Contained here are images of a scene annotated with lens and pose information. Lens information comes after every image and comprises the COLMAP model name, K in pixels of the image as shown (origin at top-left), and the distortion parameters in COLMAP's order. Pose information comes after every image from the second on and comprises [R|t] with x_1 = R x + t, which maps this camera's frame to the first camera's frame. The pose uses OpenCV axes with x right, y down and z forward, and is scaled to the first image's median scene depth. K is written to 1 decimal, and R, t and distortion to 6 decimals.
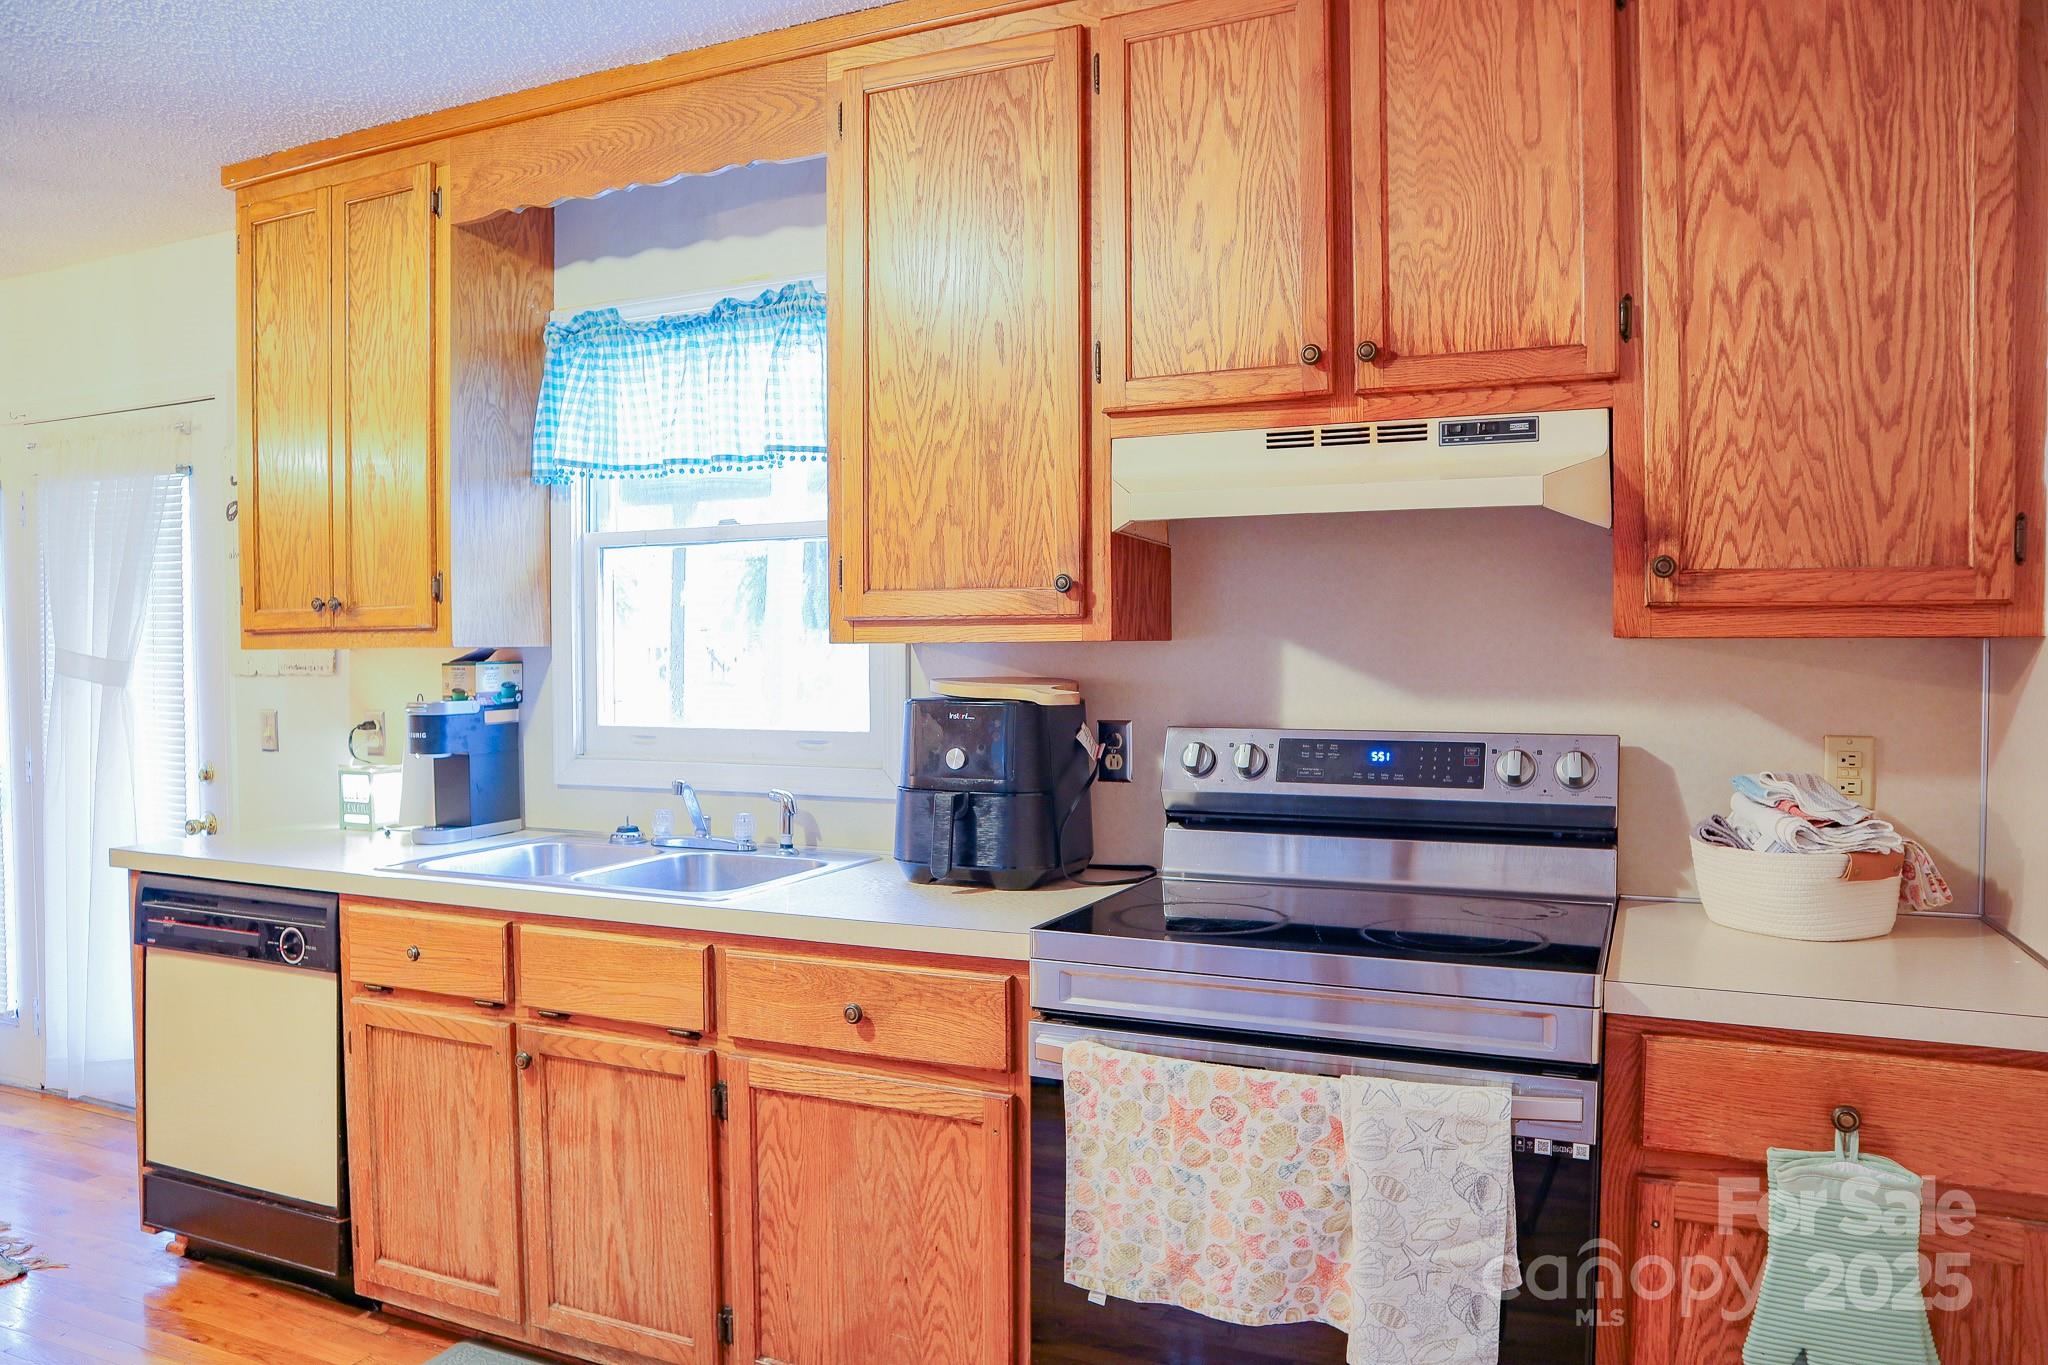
lens RADIAL K [[1409.8, 0, 1023.8], [0, 1409.8, 688.7], [0, 0, 1]] dist [-0.082905, 0.006416]
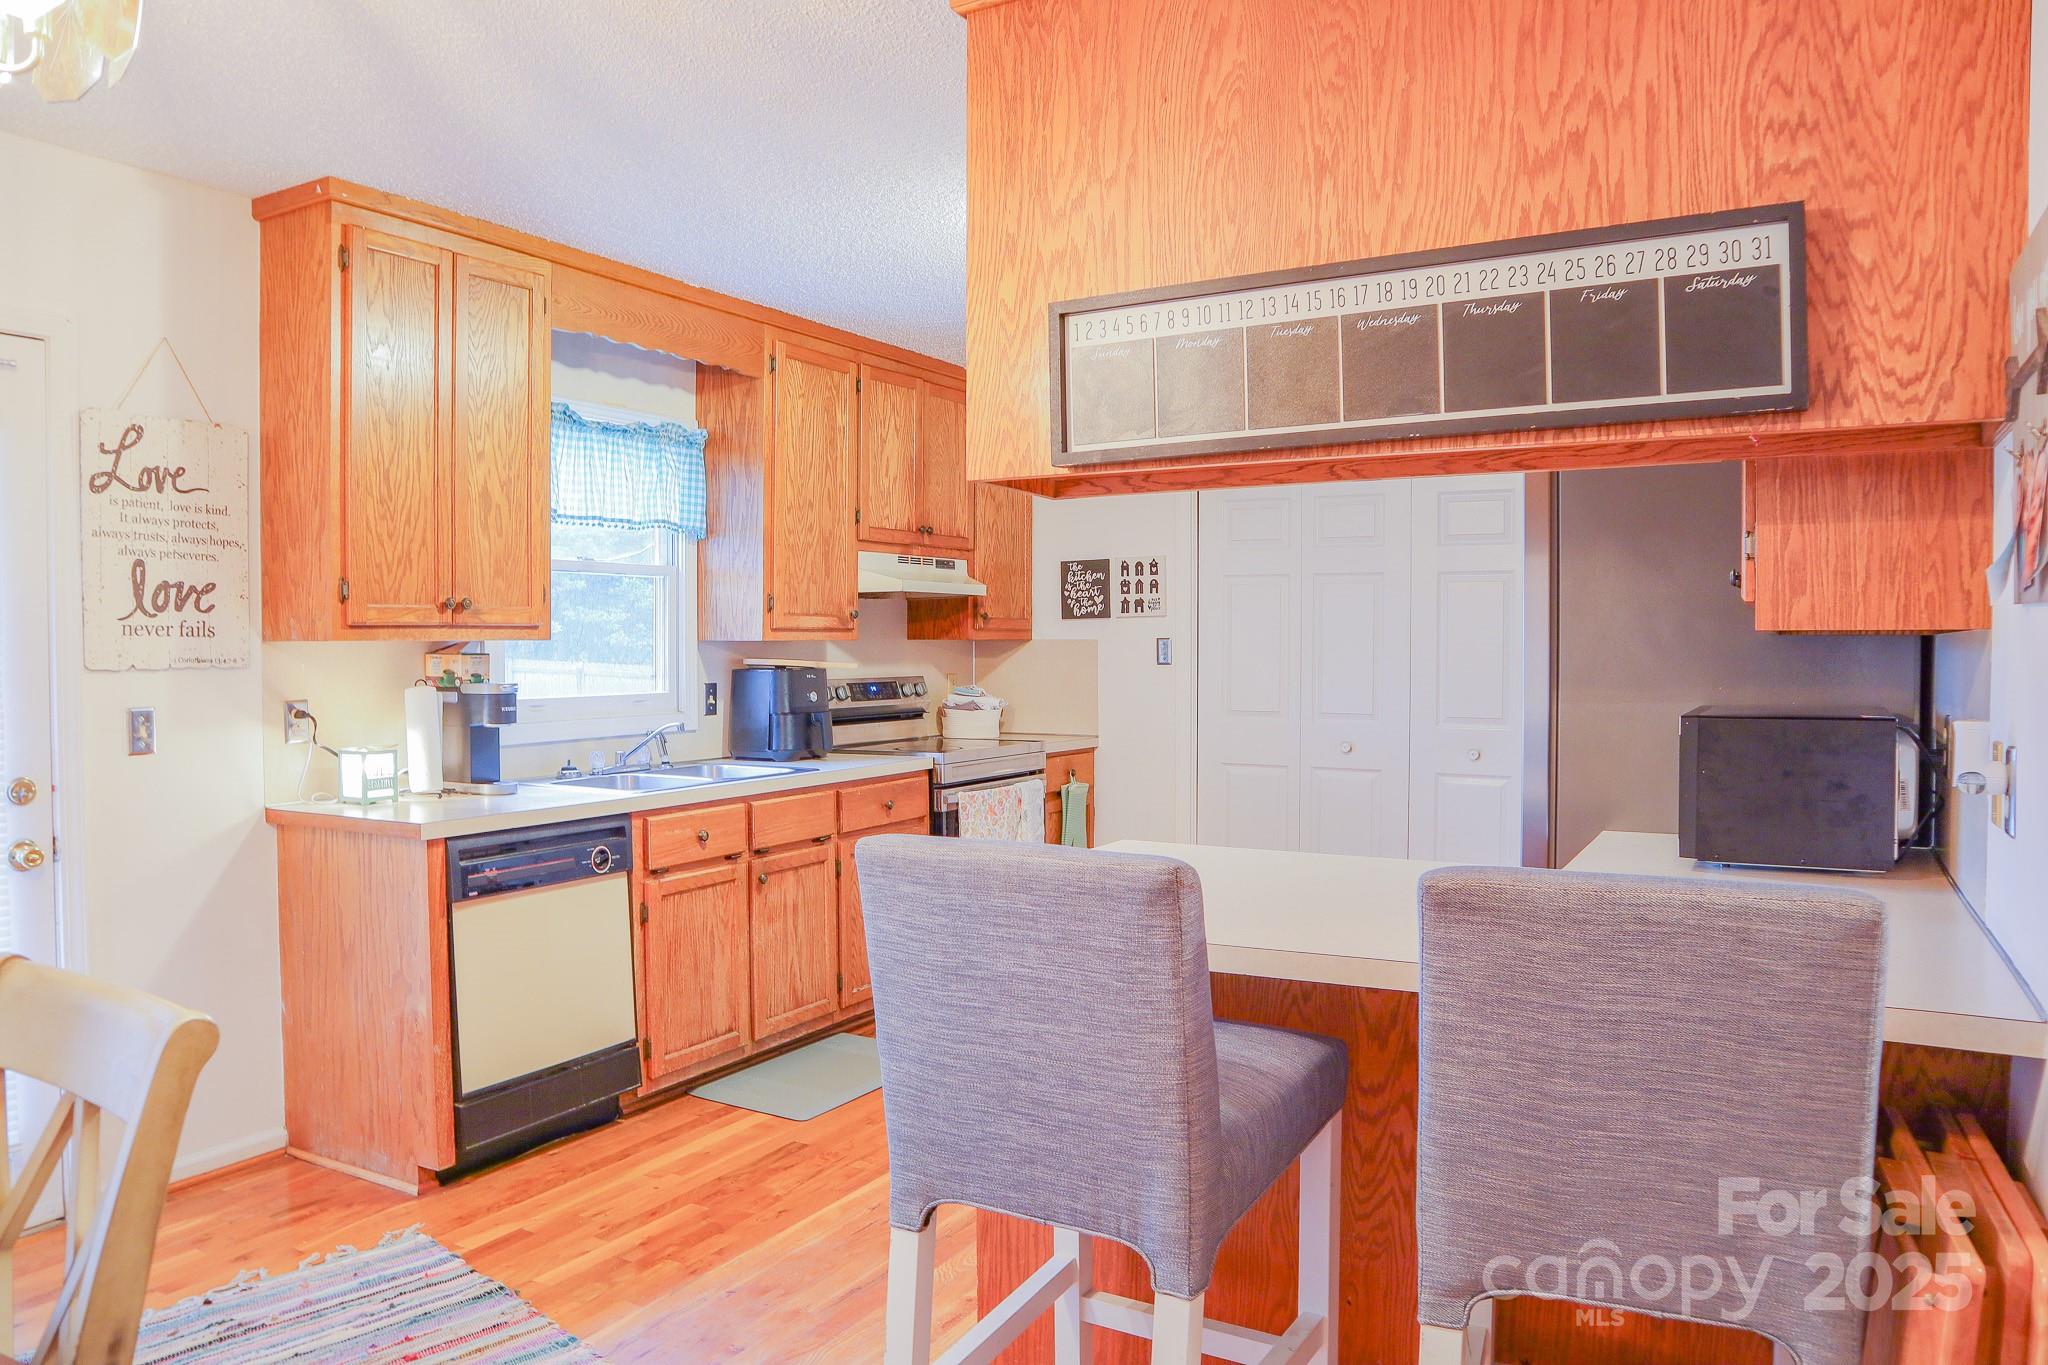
lens RADIAL K [[1409.8, 0, 1025.8], [0, 1409.8, 672.2], [0, 0, 1]] dist [-0.082905, 0.006416]
pose [[0.097698, -0.015918, 0.995089, -2.096795], [0.028884, 0.999496, 0.013153, -0.004321], [-0.994797, 0.027457, 0.098108, 0.498965]]
